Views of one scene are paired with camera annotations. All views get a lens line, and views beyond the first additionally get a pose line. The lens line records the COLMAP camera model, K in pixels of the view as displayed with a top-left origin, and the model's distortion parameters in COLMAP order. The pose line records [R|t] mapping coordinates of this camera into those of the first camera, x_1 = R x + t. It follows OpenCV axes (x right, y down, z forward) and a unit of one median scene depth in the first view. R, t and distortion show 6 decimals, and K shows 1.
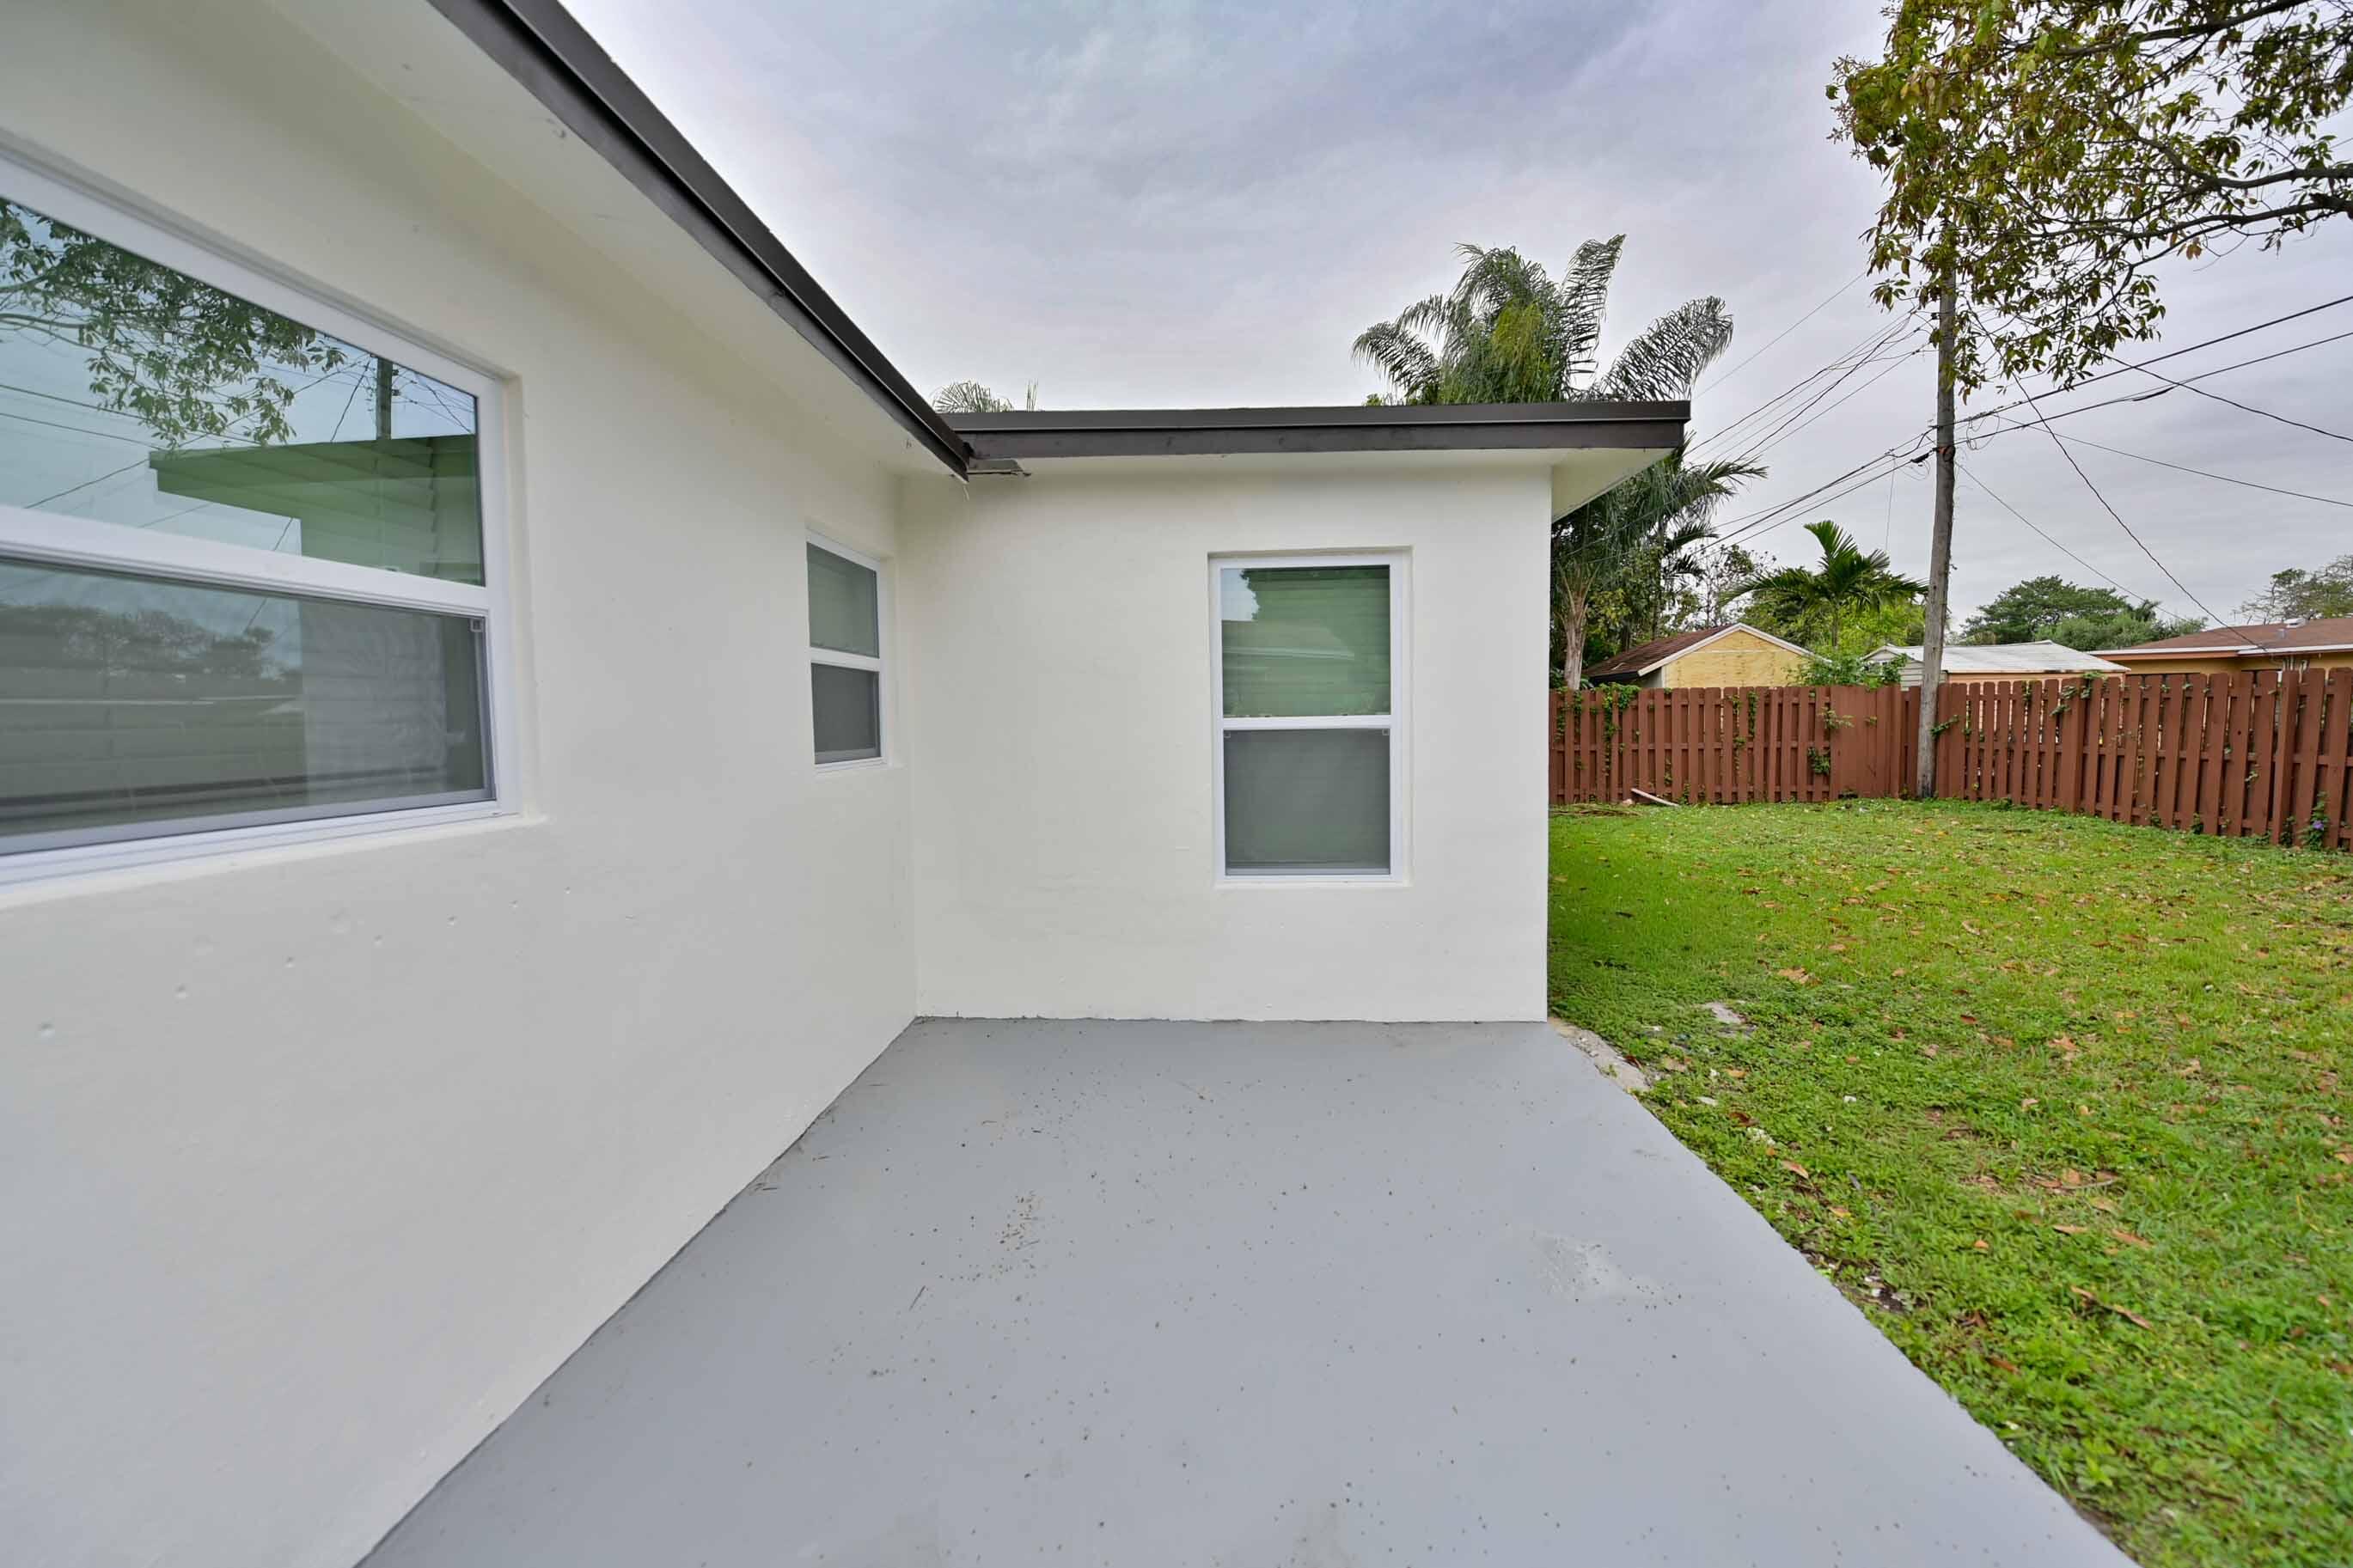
lens RADIAL K [[938.4, 0, 1170.2], [0, 938.4, 777.8], [0, 0, 1]] dist [-0.013763, -0.002749]
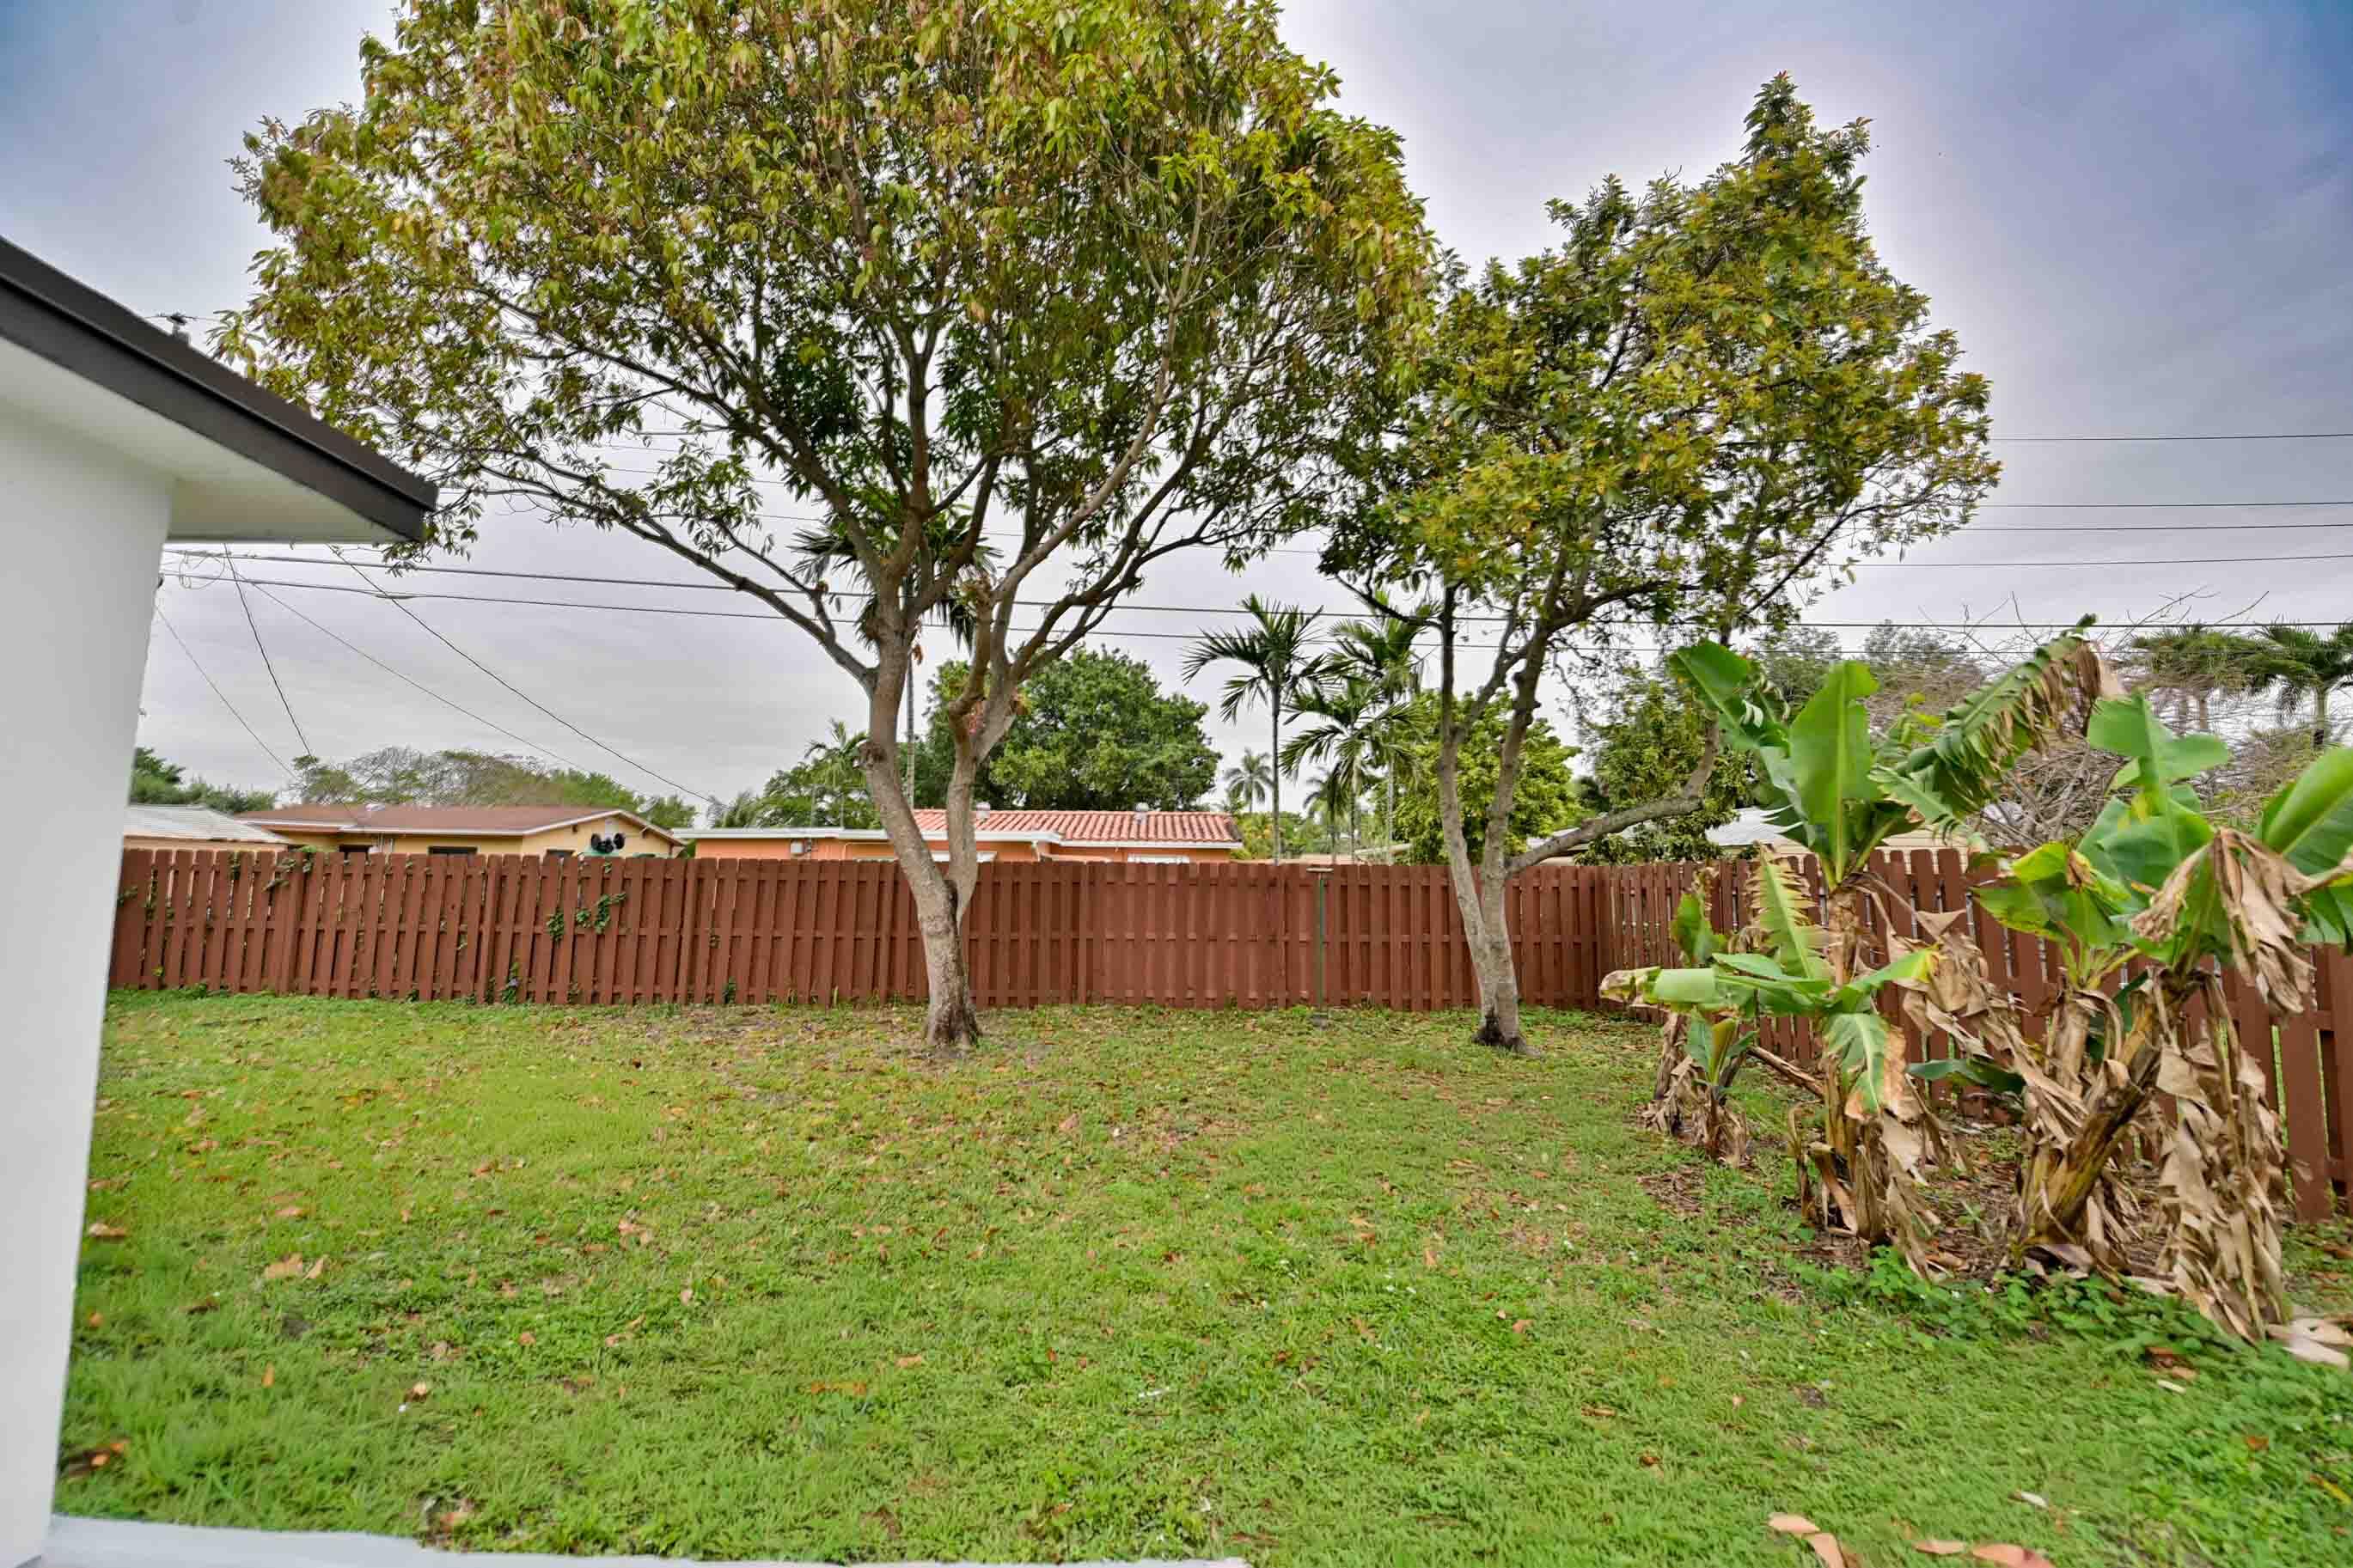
lens RADIAL K [[938.4, 0, 1170.2], [0, 938.4, 777.8], [0, 0, 1]] dist [-0.013763, -0.002749]
pose [[-0.073019, 0.122216, 0.989814, -0.068912], [0.056065, 0.991397, -0.118275, -0.022153], [-0.995753, 0.046857, -0.079243, 0.196742]]
